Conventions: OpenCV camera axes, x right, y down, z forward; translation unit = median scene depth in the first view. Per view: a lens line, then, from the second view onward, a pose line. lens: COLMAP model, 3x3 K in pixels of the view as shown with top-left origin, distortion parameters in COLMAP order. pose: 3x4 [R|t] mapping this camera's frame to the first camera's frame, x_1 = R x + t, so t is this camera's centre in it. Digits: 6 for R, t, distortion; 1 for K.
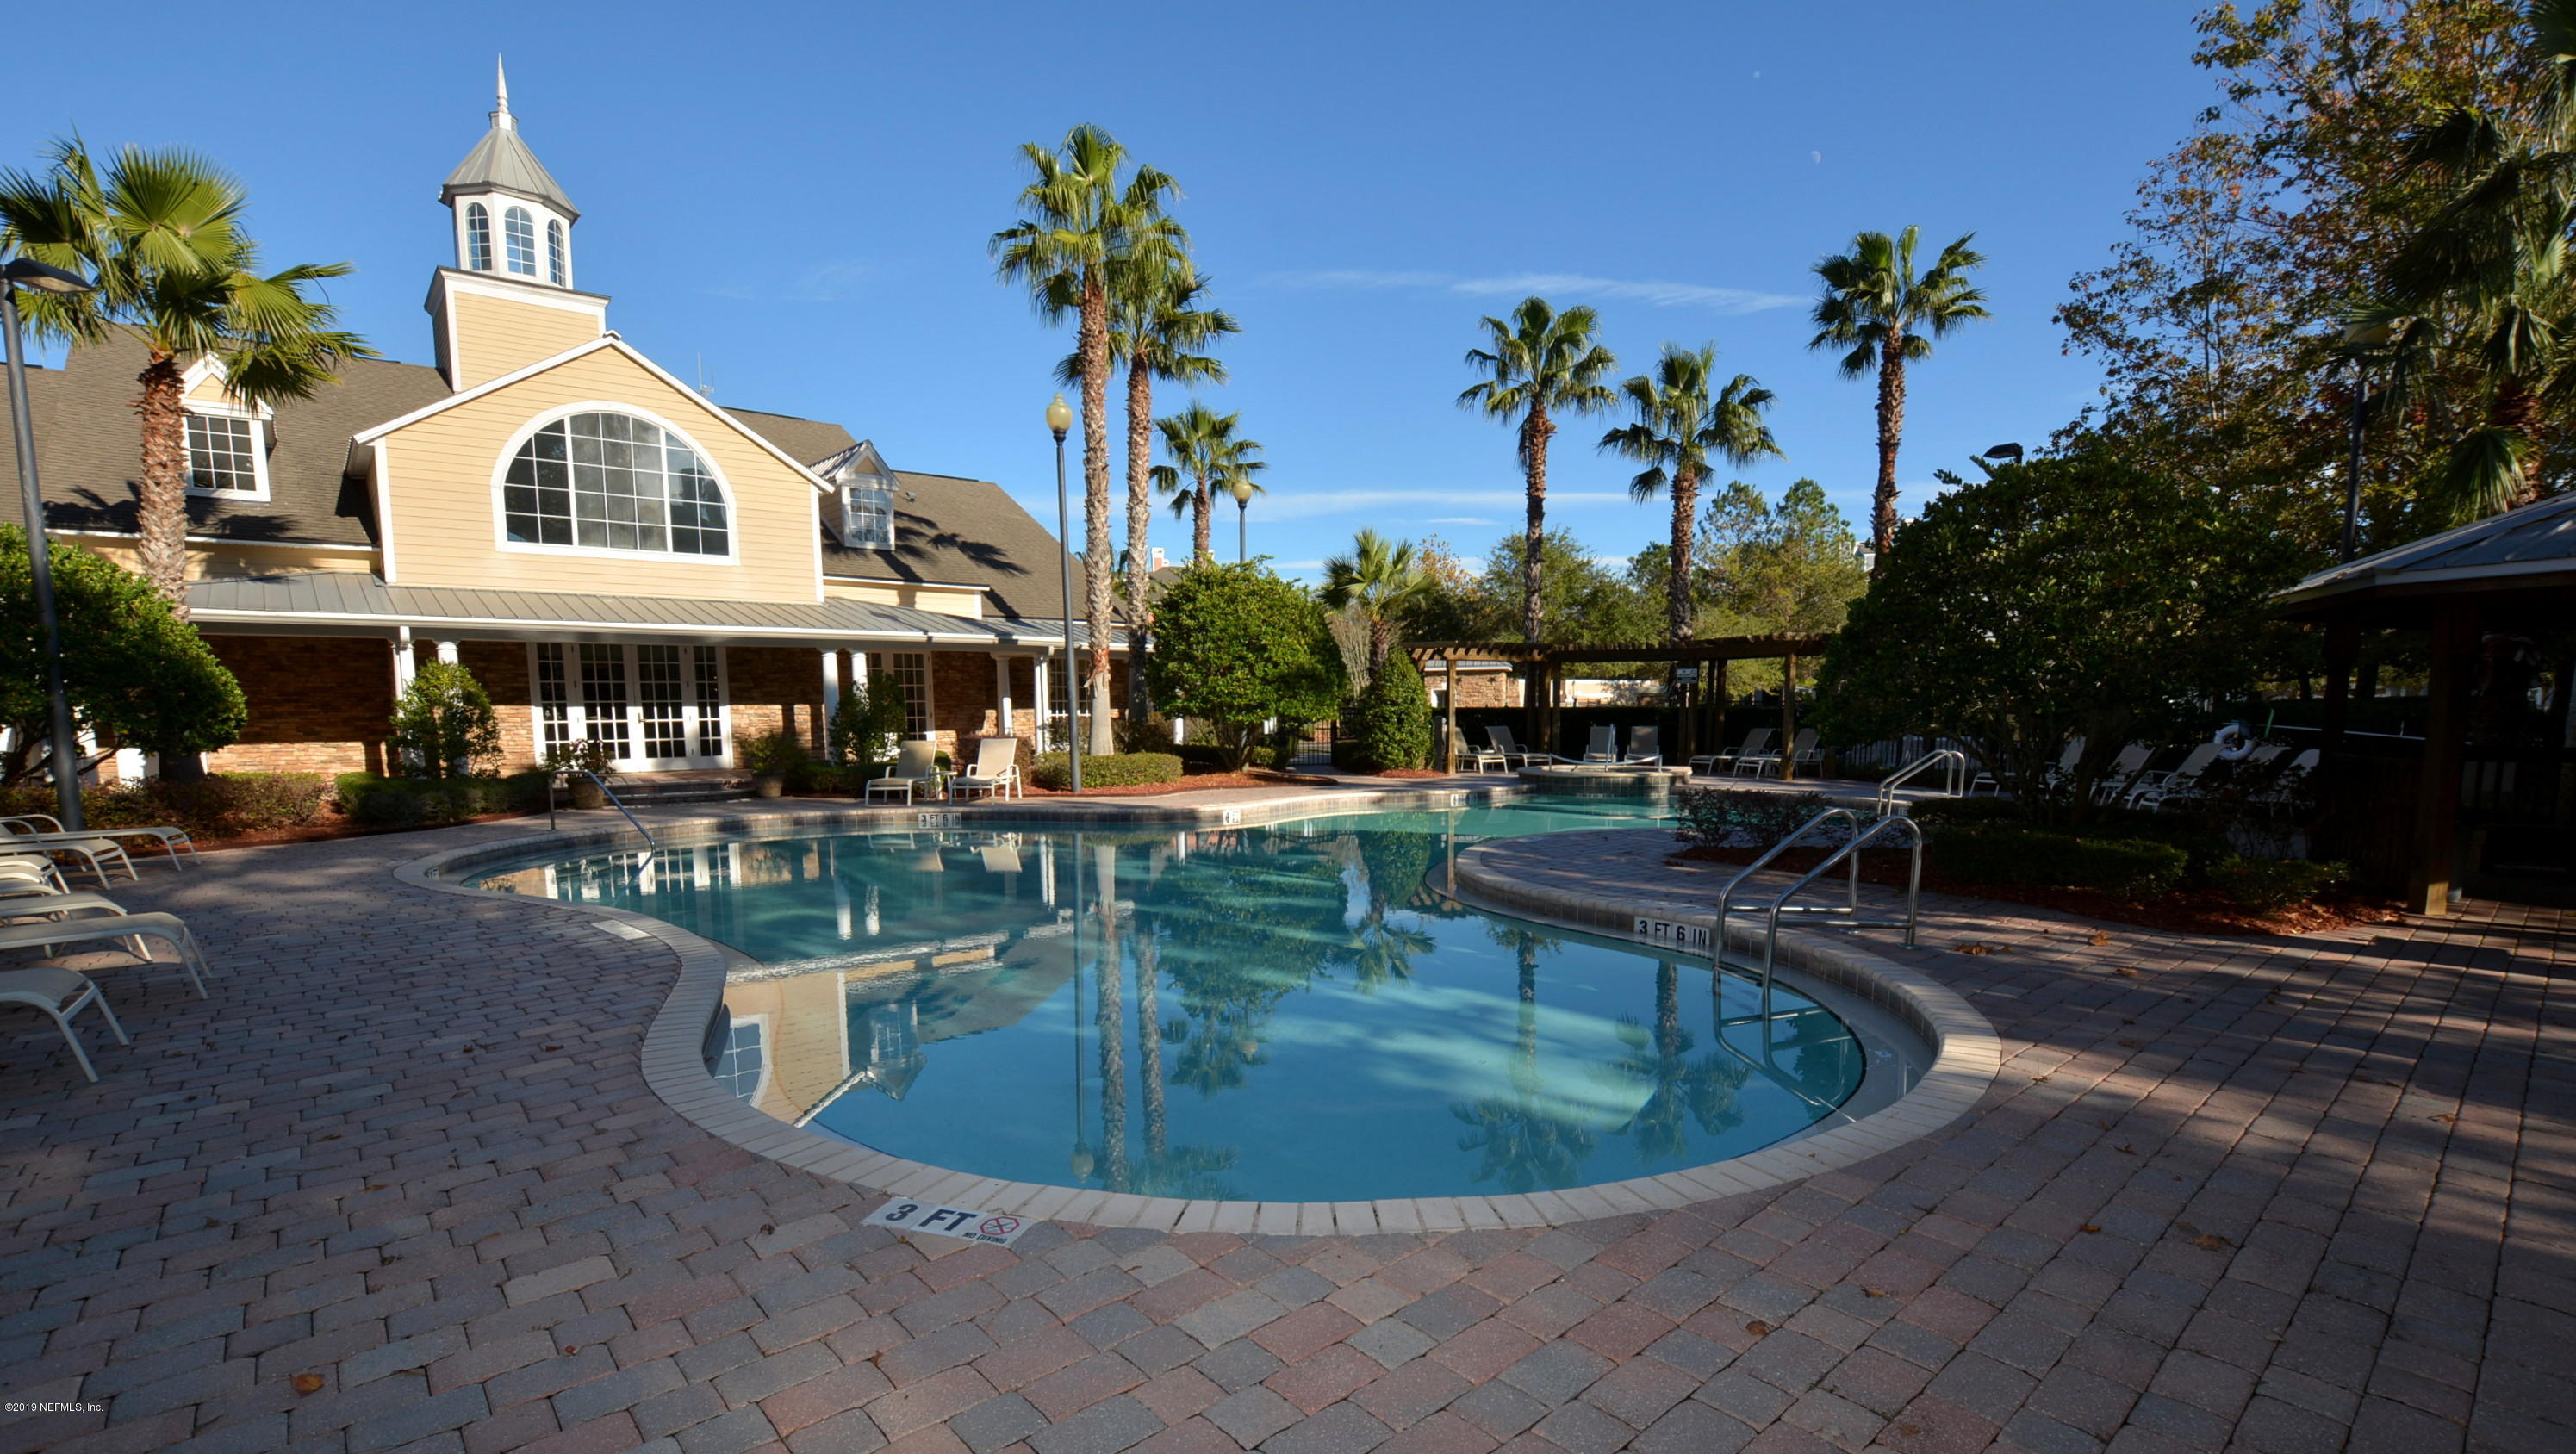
lens RADIAL K [[1191.9, 0, 1288.0], [0, 1191.9, 727.0], [0, 0, 1]] dist [-0.000282, 0.000165]
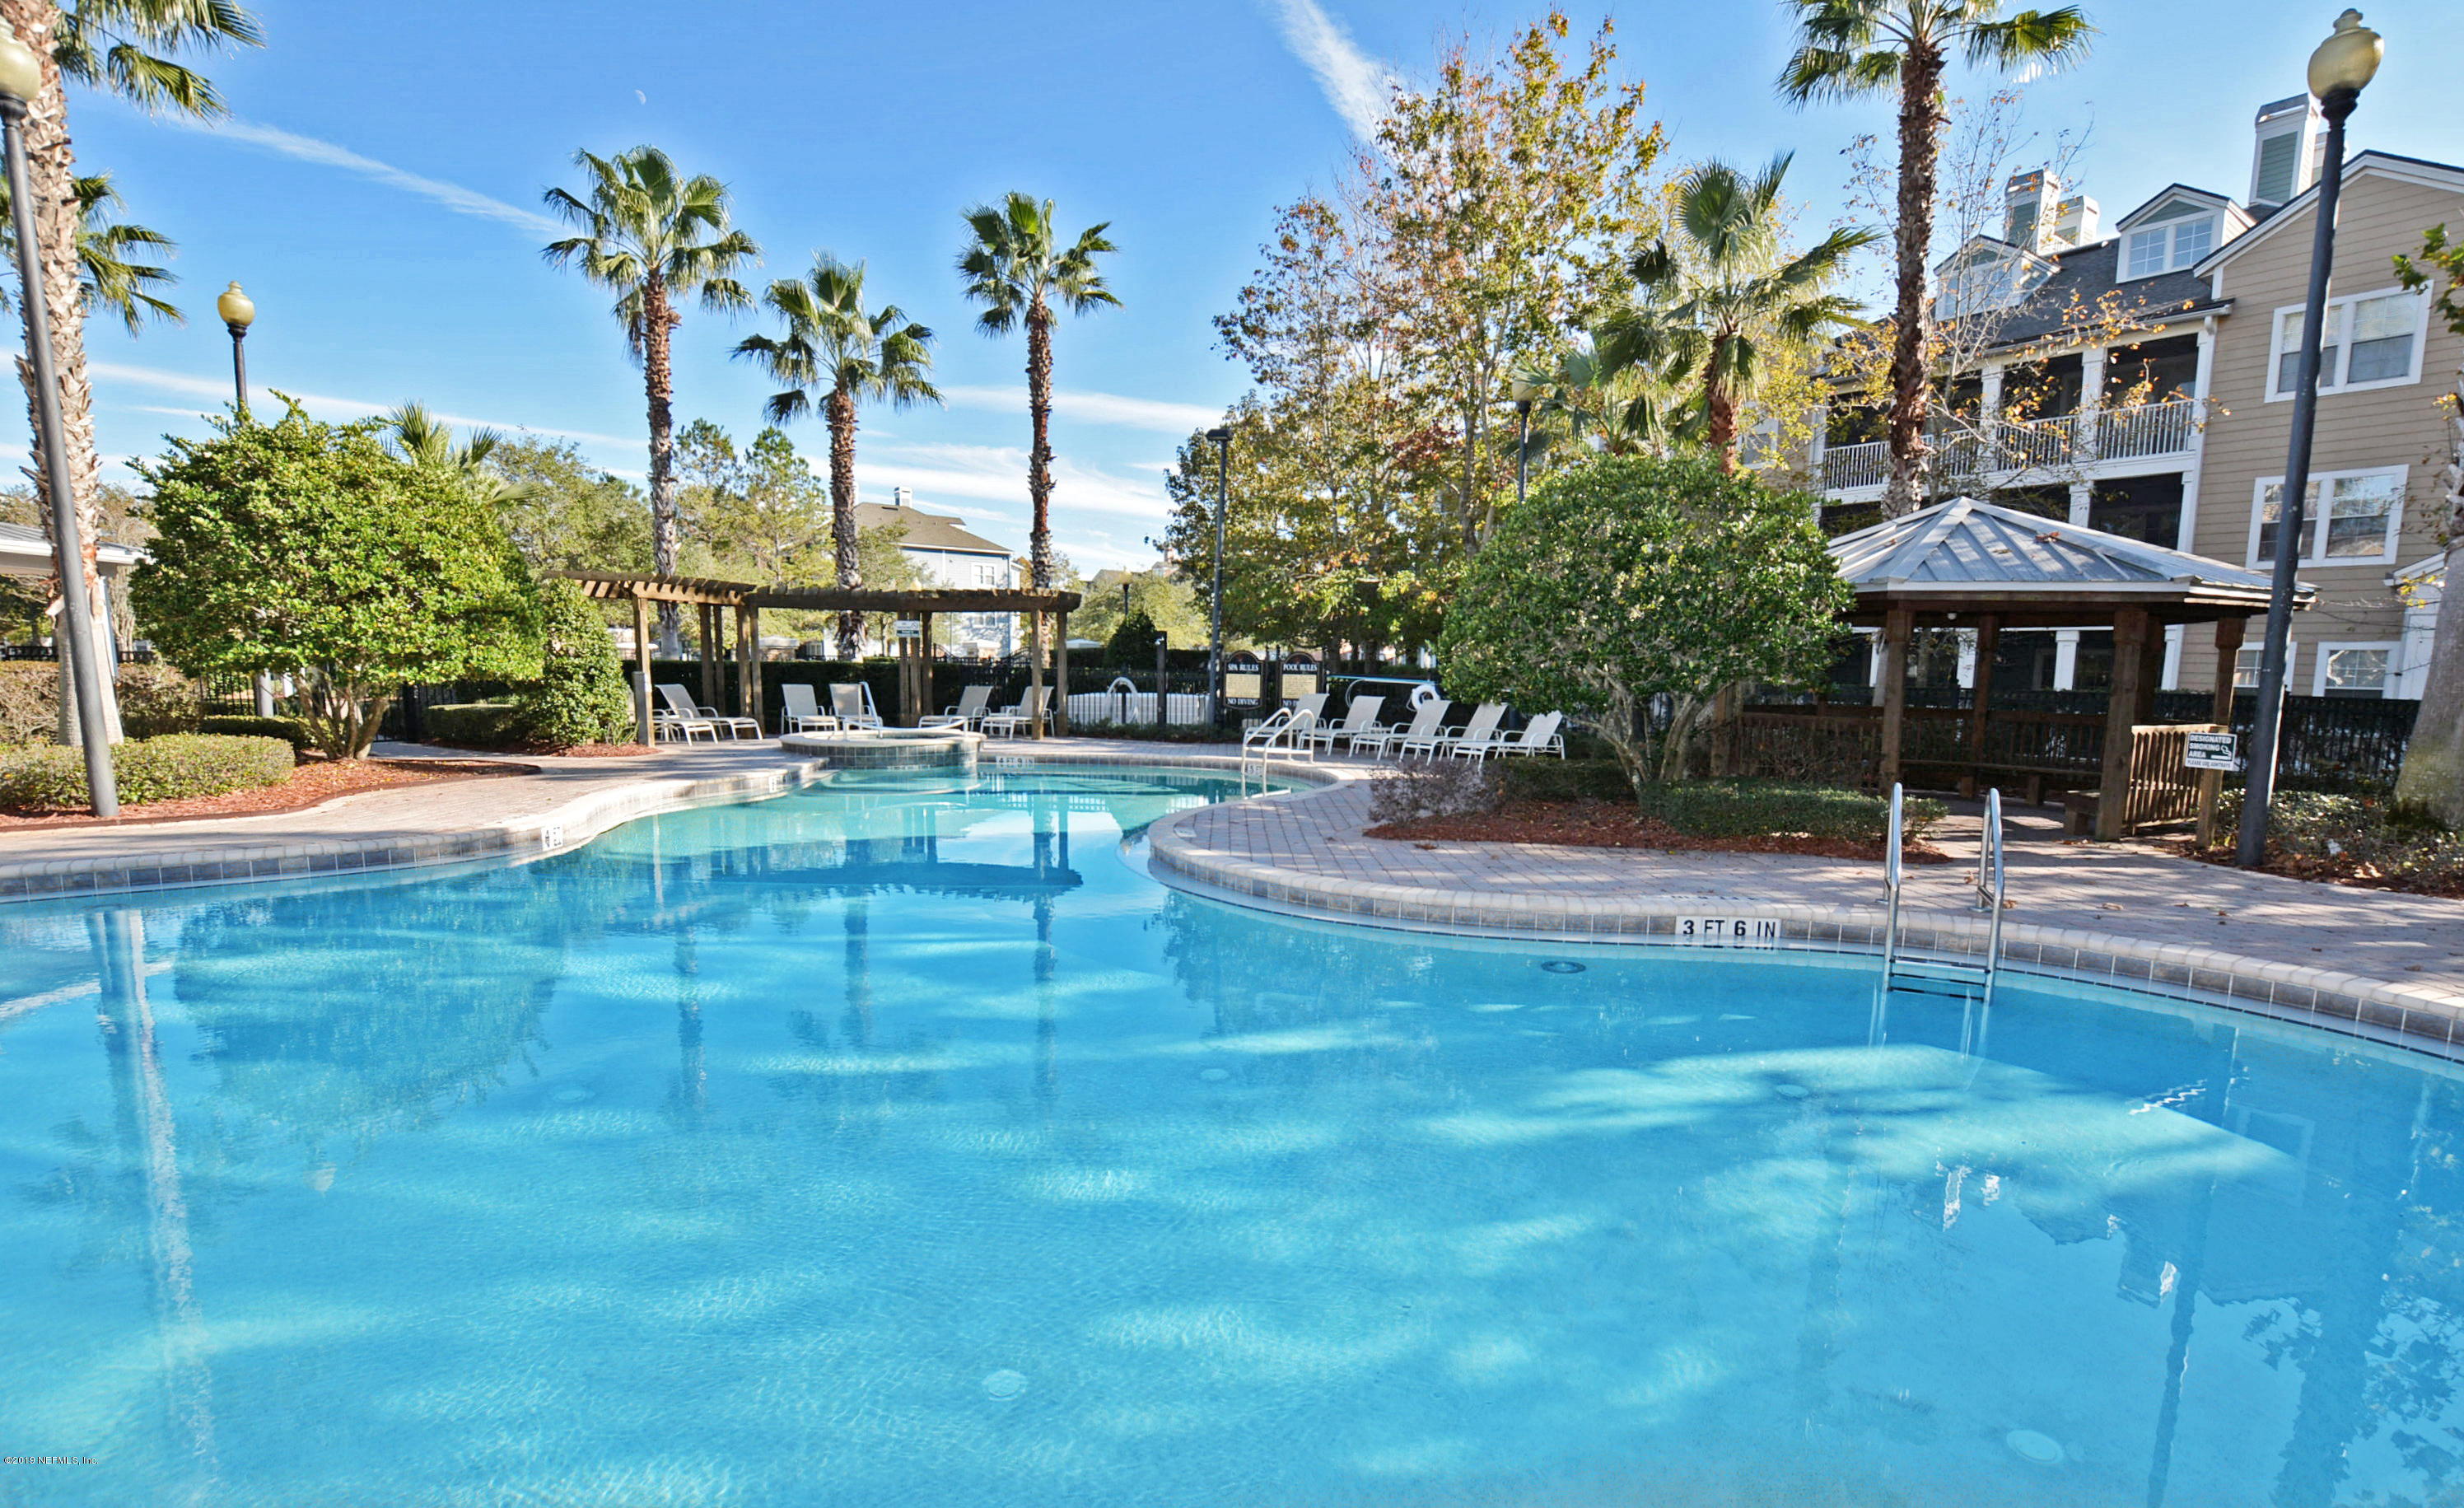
lens RADIAL K [[1170.1, 0, 1232.0], [0, 1170.1, 754.0], [0, 0, 1]] dist [-0.022776, -0.000453]
pose [[0.646126, -0.046918, 0.761787, -0.171279], [-0.002141, 0.997993, 0.063281, -0.004272], [-0.763228, -0.042519, 0.644729, 0.211320]]
